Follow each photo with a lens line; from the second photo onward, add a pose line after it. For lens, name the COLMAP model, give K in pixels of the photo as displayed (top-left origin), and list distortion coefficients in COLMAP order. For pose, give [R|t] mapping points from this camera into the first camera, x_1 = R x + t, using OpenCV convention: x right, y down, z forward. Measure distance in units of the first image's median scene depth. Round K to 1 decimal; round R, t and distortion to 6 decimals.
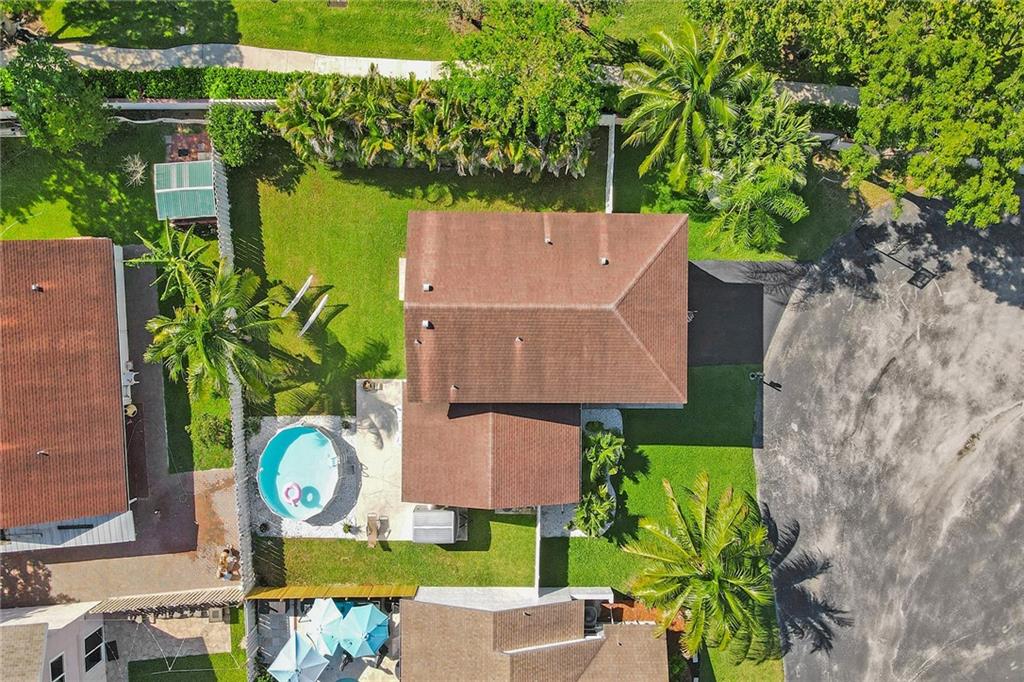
lens RADIAL K [[859.1, 0, 524.8], [0, 859.1, 379.2], [0, 0, 1]] dist [0.024371, 0.006746]
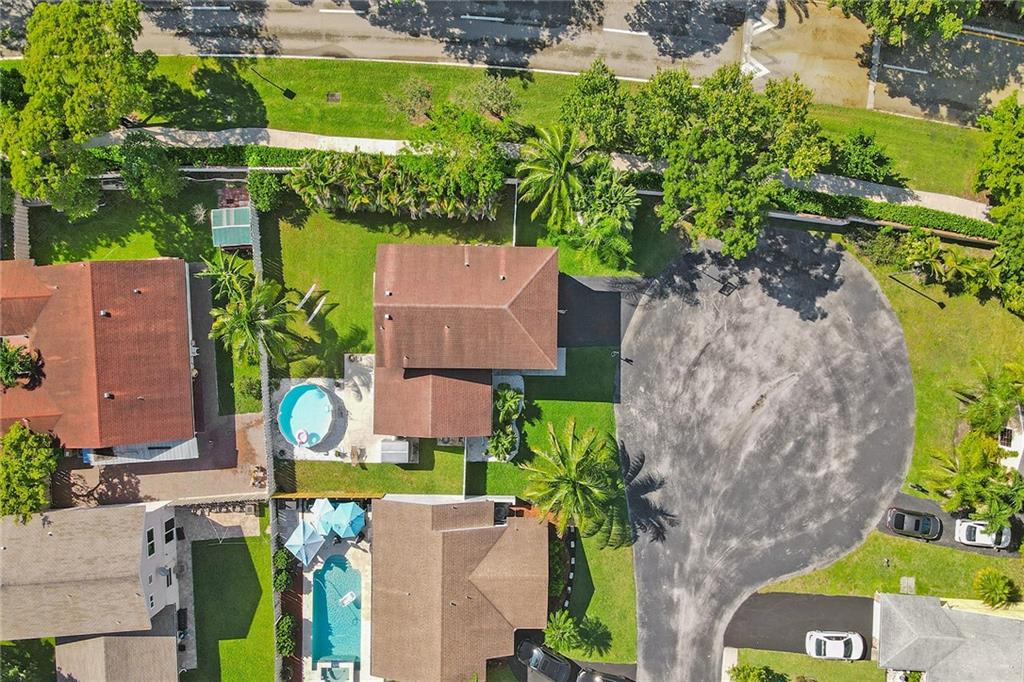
lens RADIAL K [[838.7, 0, 521.2], [0, 838.7, 383.0], [0, 0, 1]] dist [0.012918, 0.039053]
pose [[0.999965, 0.008301, -0.000553, 0.112107], [-0.008295, 0.999917, 0.009837, 0.033984], [0.000634, -0.009832, 0.999951, -0.455396]]
